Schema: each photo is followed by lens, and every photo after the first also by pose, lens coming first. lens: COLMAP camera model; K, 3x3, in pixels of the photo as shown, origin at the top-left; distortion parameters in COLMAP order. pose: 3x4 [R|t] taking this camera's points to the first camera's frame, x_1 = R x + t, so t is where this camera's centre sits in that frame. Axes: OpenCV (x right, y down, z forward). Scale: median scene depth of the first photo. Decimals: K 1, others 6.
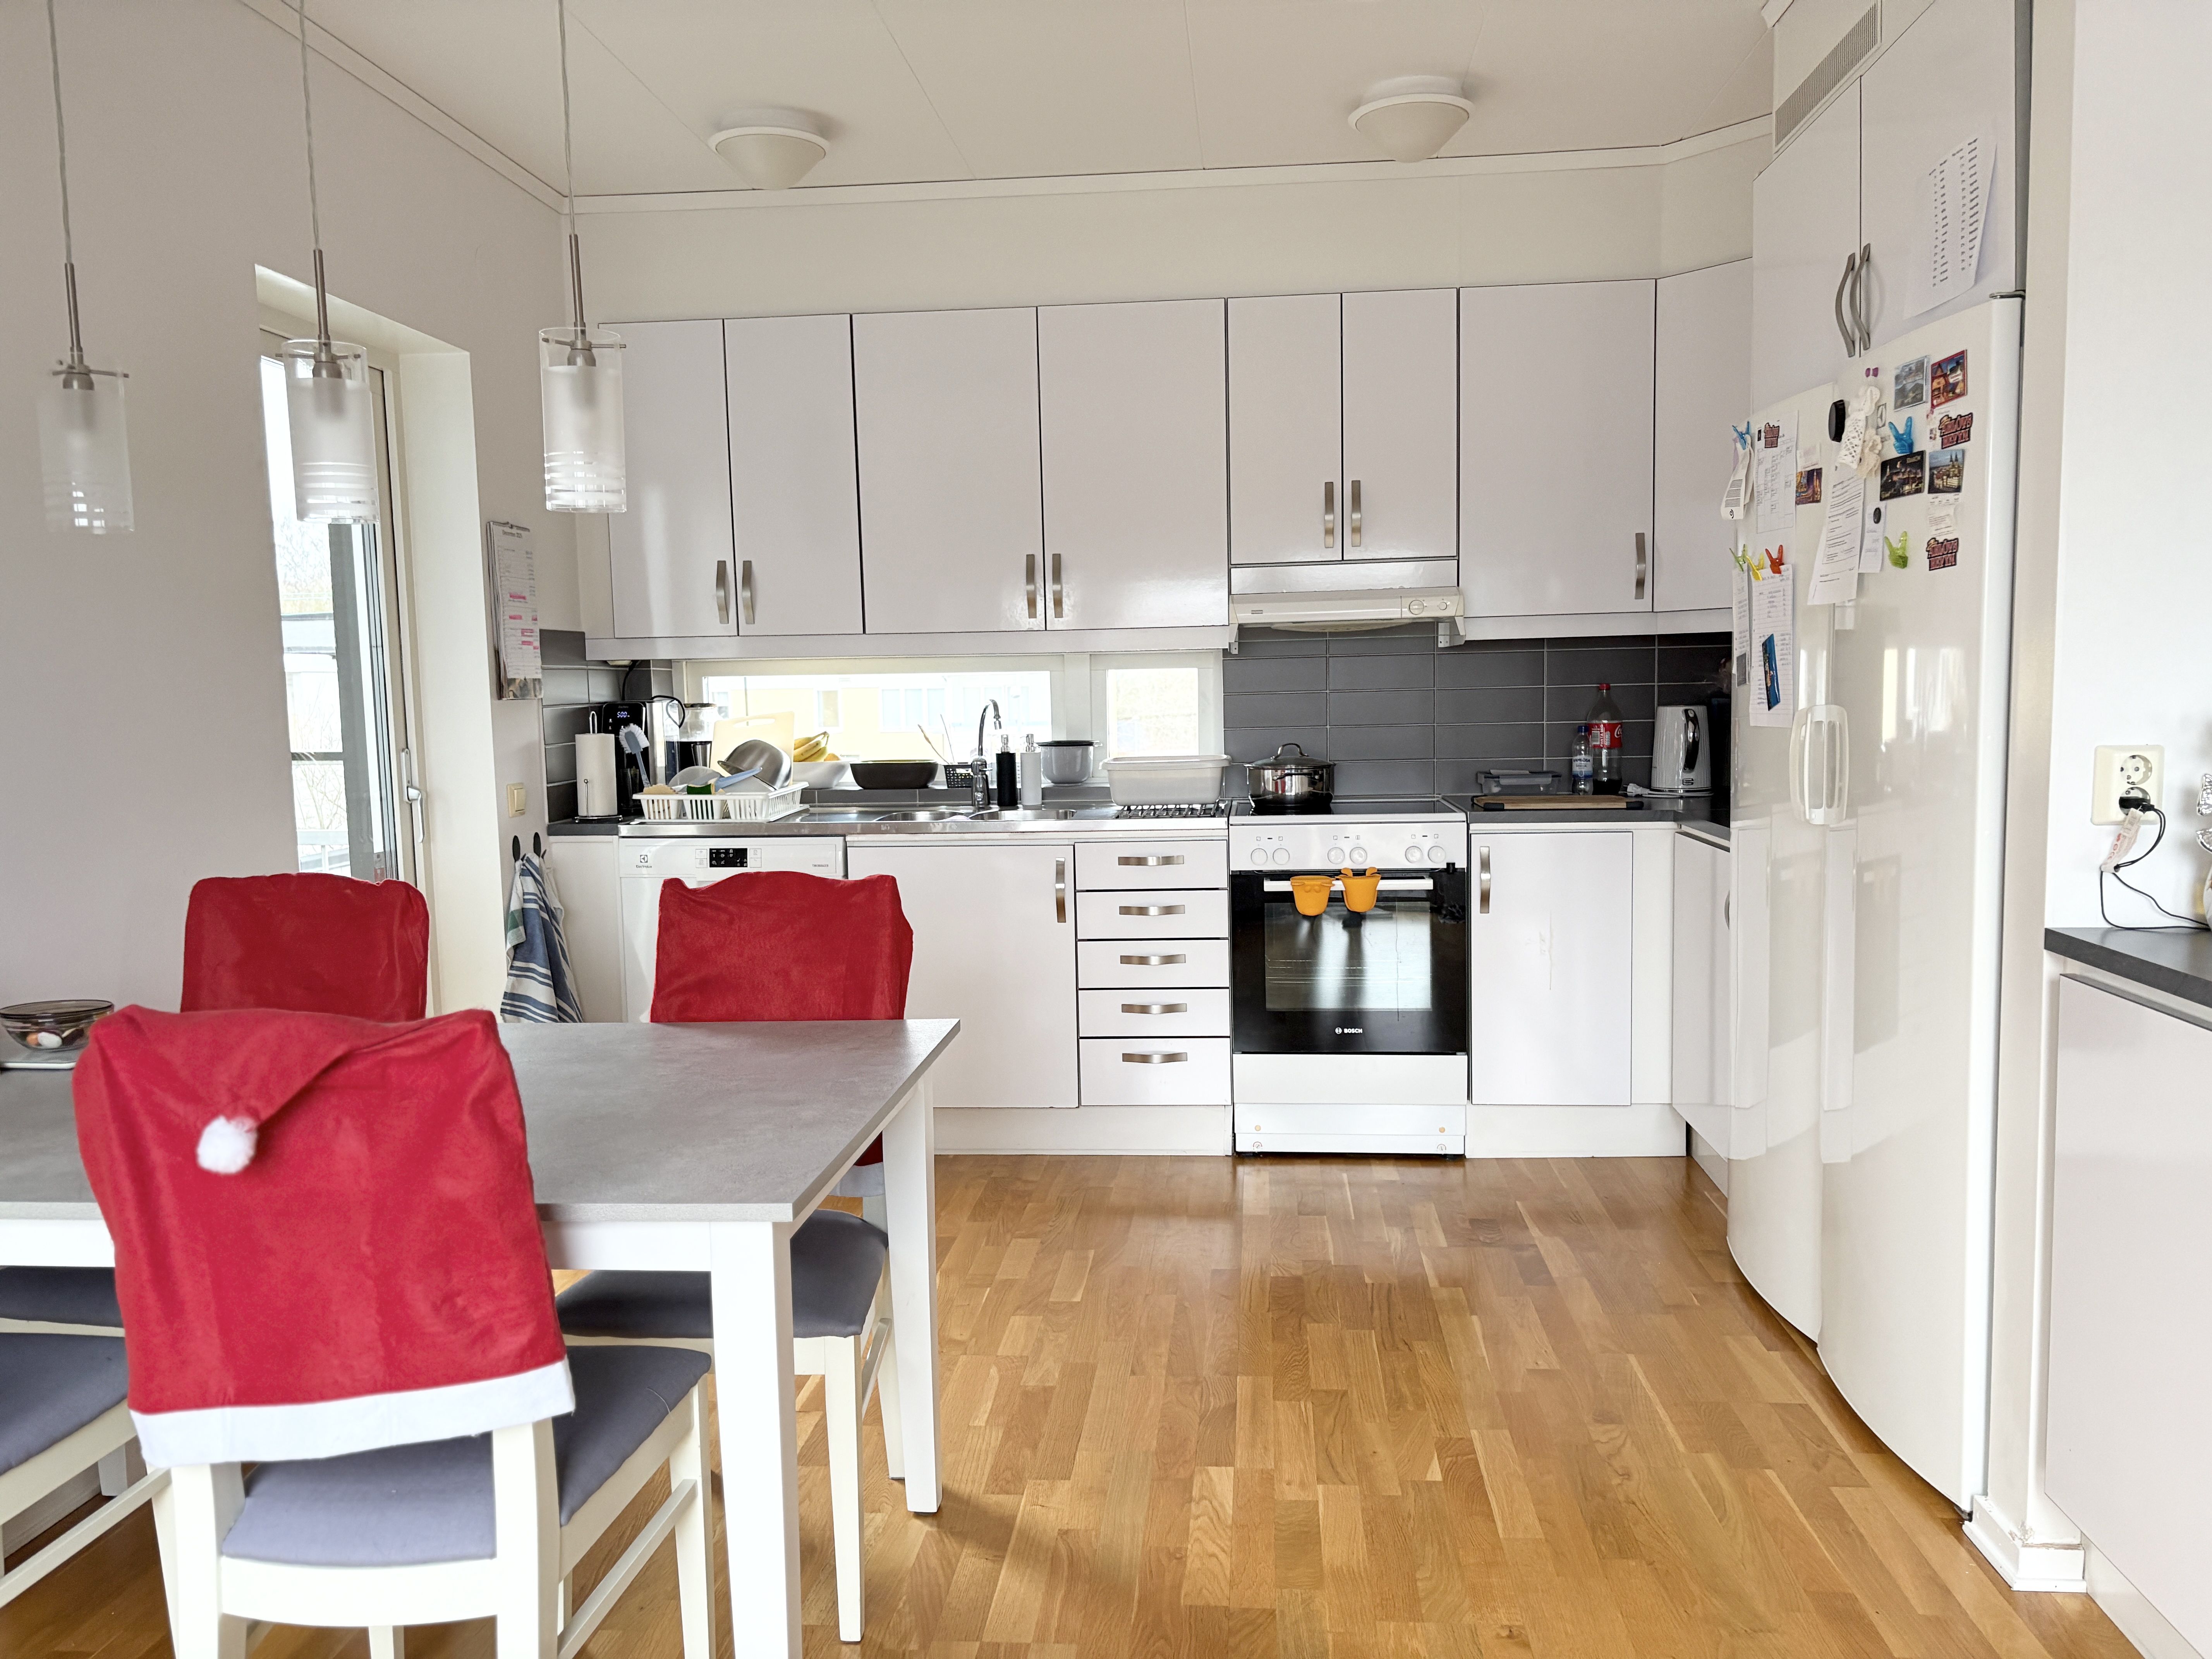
lens RADIAL K [[1683.0, 0, 1105.6], [0, 1683.0, 839.4], [0, 0, 1]] dist [0.027887, -0.015862]
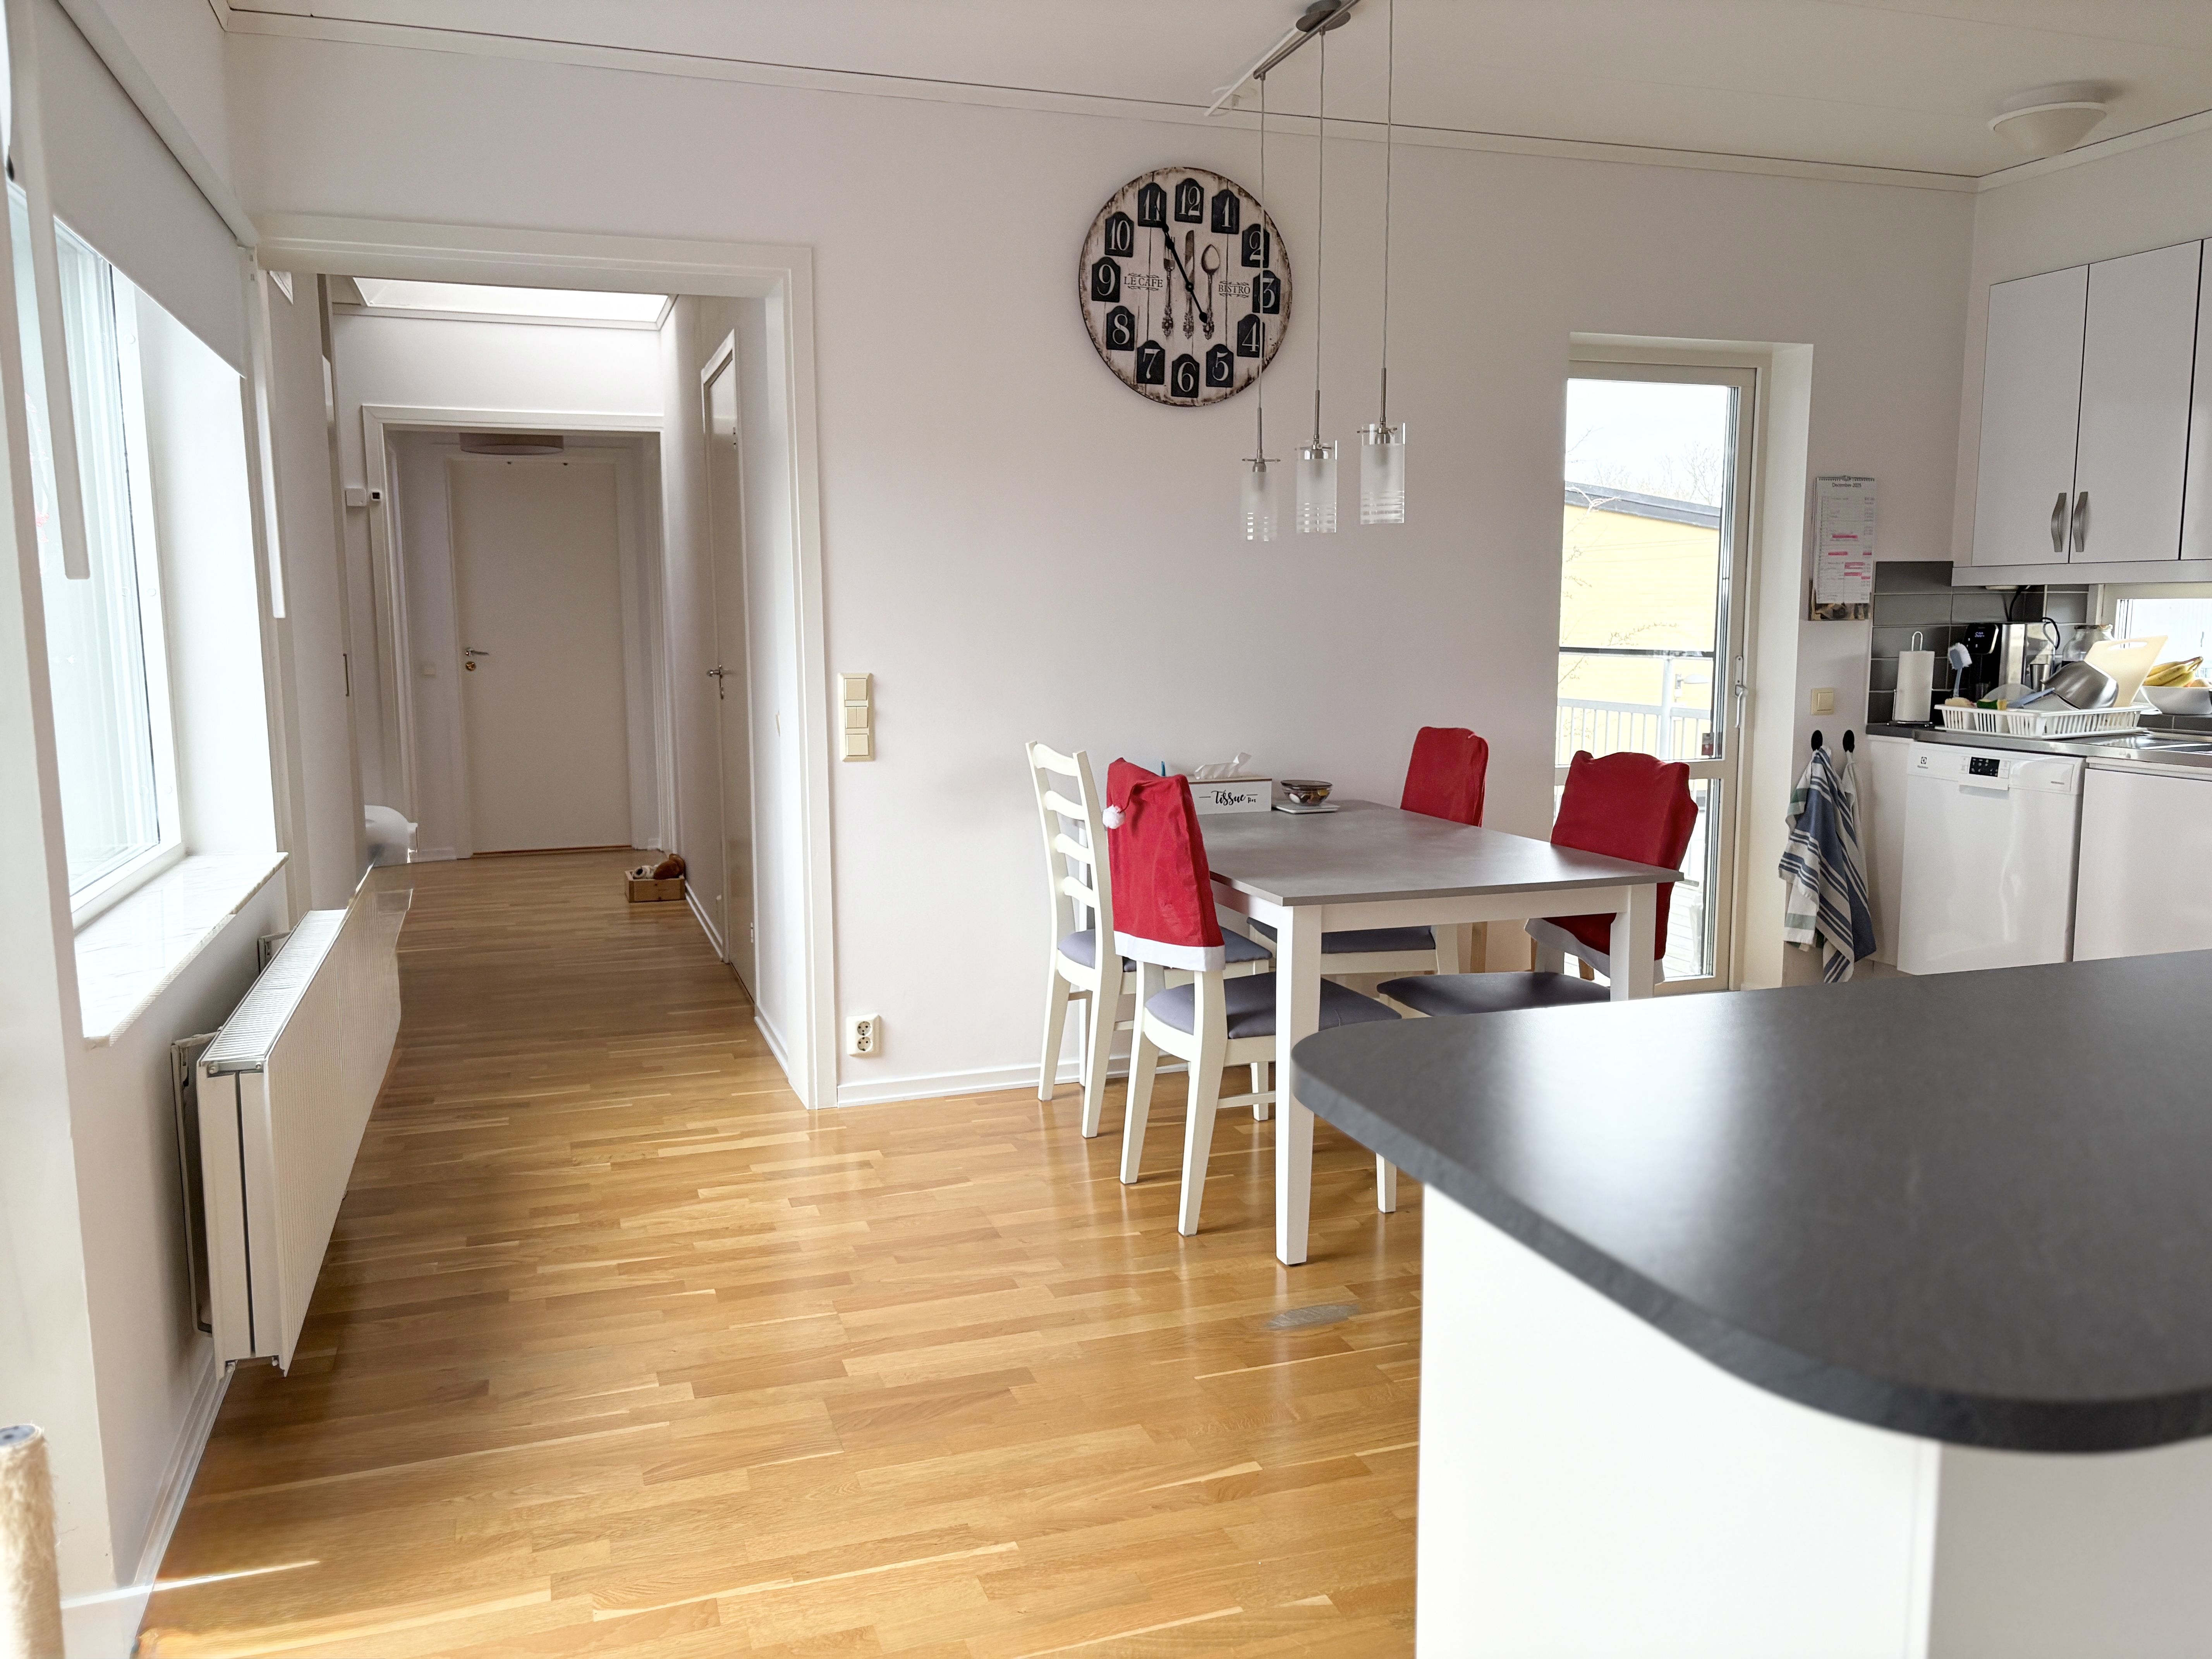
lens RADIAL K [[1683.0, 0, 1100.7], [0, 1683.0, 829.8], [0, 0, 1]] dist [0.027887, -0.015862]
pose [[0.407434, 0.137040, -0.902894, 0.548541], [-0.085667, 0.990053, 0.111612, -0.022397], [0.909208, 0.031874, 0.415120, 0.002736]]
